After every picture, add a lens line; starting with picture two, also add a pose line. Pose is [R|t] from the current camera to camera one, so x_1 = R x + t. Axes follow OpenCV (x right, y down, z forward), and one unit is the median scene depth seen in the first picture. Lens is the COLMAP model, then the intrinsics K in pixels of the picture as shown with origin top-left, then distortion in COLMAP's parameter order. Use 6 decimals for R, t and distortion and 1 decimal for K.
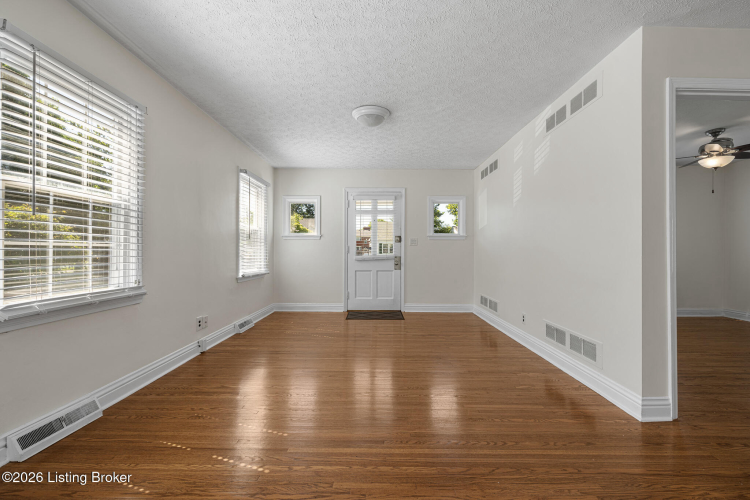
lens RADIAL K [[322.3, 0, 376.4], [0, 322.3, 251.8], [0, 0, 1]] dist [-0.000965, 0.000516]
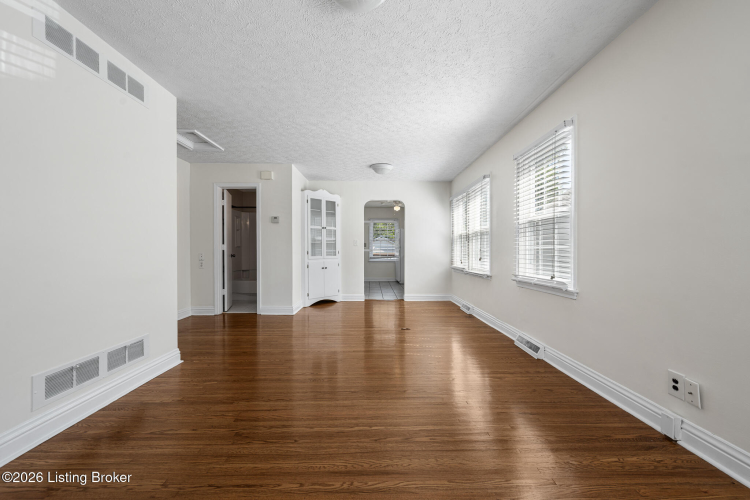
lens RADIAL K [[306.8, 0, 374.7], [0, 306.8, 251.0], [0, 0, 1]] dist [-0.001589, -0.000068]
pose [[-0.999897, -0.002559, -0.014127, -0.035759], [-0.002483, 0.999982, -0.005370, 0.003492], [0.014141, -0.005334, -0.999886, 1.323434]]
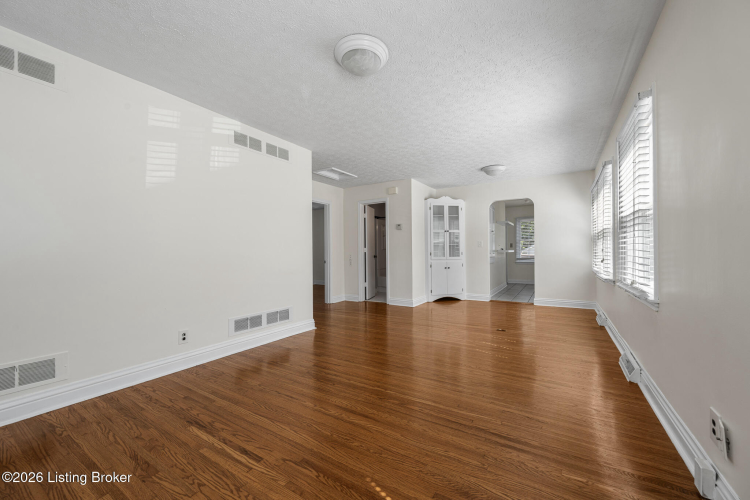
lens RADIAL K [[294.0, 0, 375.0], [0, 294.0, 250.0], [0, 0, 1]] dist [-0.000560, -0.000216]
pose [[-0.848777, 0.008144, 0.528688, -0.332537], [0.002316, 0.999929, -0.011683, 0.001094], [-0.528746, -0.008692, -0.848736, 1.358123]]
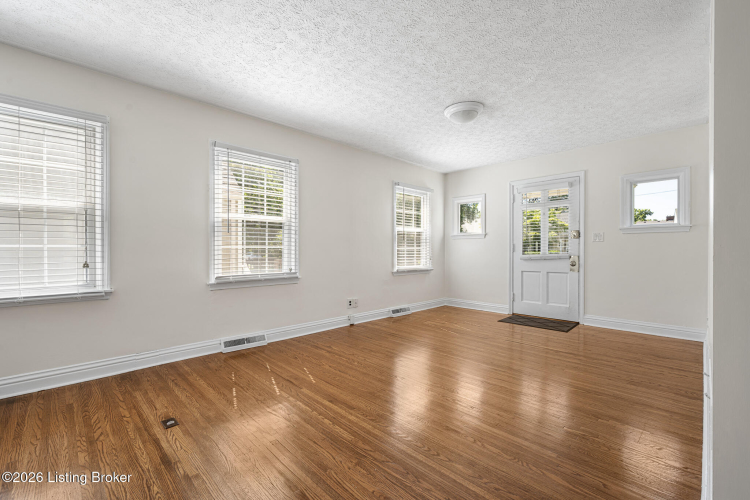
lens RADIAL K [[322.3, 0, 376.4], [0, 322.3, 251.8], [0, 0, 1]] dist [-0.000965, 0.000516]
pose [[0.703824, -0.000452, -0.710375, 0.441852], [0.004290, 0.999984, 0.003614, -0.000462], [0.710362, -0.005591, 0.703814, 0.102027]]
